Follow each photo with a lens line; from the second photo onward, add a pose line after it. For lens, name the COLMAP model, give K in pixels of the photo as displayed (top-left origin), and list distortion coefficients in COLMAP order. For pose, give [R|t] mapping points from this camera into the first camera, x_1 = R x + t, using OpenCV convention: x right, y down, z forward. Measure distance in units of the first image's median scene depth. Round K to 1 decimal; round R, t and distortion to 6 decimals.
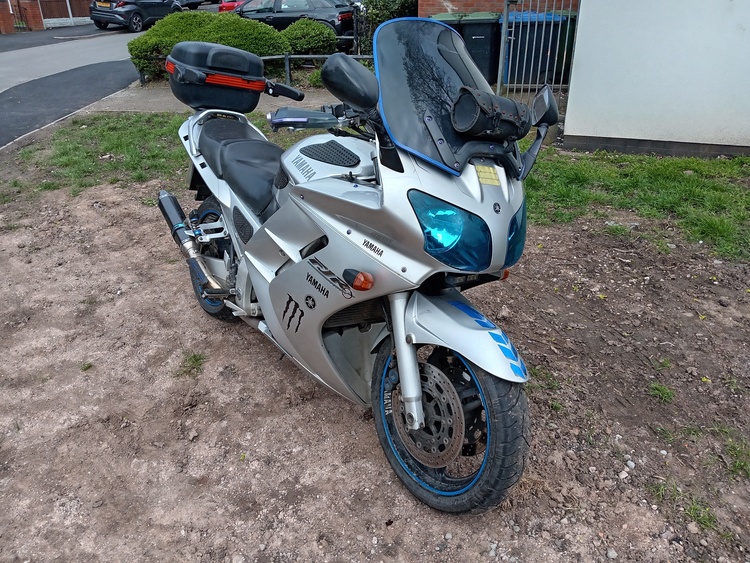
lens RADIAL K [[595.8, 0, 372.8], [0, 595.8, 272.9], [0, 0, 1]] dist [0.083903, -0.150869]
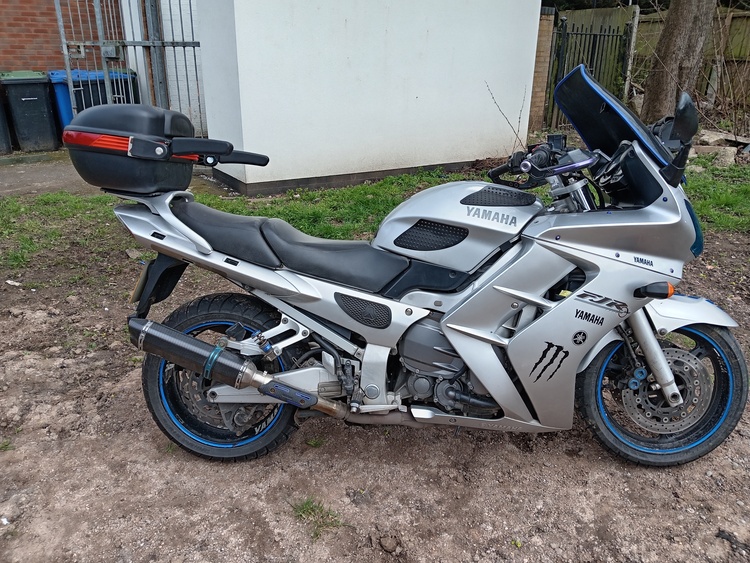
lens RADIAL K [[586.9, 0, 375.0], [0, 586.9, 281.5], [0, 0, 1]] dist [0.041968, -0.053810]
pose [[0.635398, -0.263021, 0.726009, -0.878129], [0.313340, 0.947138, 0.068900, -0.186683], [-0.705753, 0.183709, 0.684225, 0.475964]]
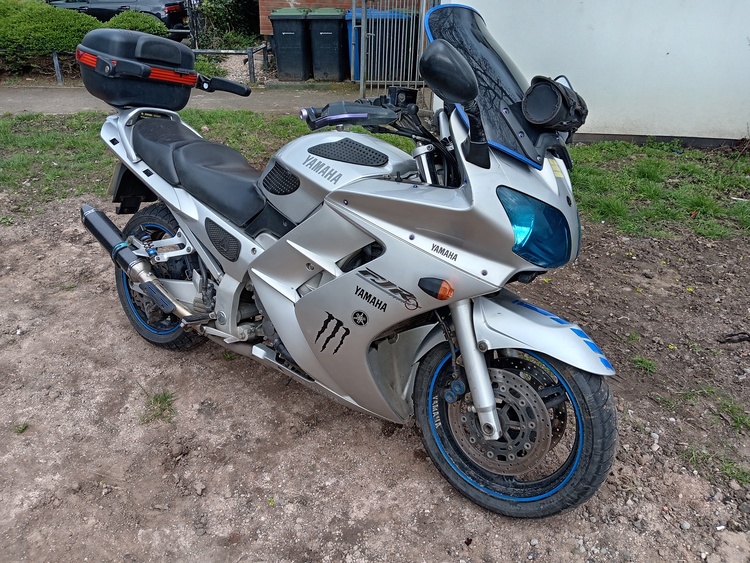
lens RADIAL K [[595.8, 0, 372.8], [0, 595.8, 272.9], [0, 0, 1]] dist [0.083903, -0.150869]
pose [[0.955784, -0.093527, 0.278800, -0.286966], [0.092276, 0.995577, 0.017637, -0.028759], [-0.279217, 0.008869, 0.960187, 0.111668]]
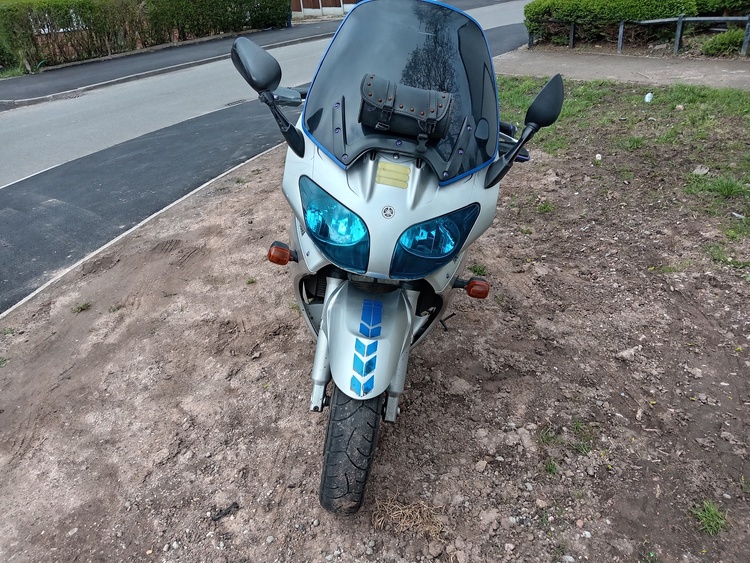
lens RADIAL K [[586.9, 0, 375.0], [0, 586.9, 281.5], [0, 0, 1]] dist [0.041968, -0.053810]
pose [[0.772152, 0.258223, -0.580605, 0.551116], [-0.212934, 0.966028, 0.146457, -0.099768], [0.598699, 0.010543, 0.800904, 0.210823]]
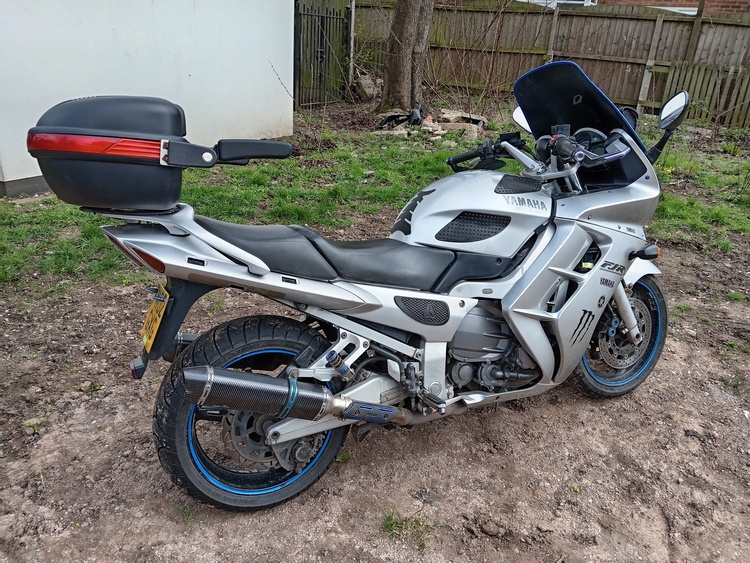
lens RADIAL K [[586.9, 0, 375.0], [0, 586.9, 281.5], [0, 0, 1]] dist [0.041968, -0.053810]
pose [[0.179576, -0.354555, 0.917629, -1.056448], [0.362582, 0.890977, 0.273302, -0.395961], [-0.914487, 0.283637, 0.288554, 0.918288]]
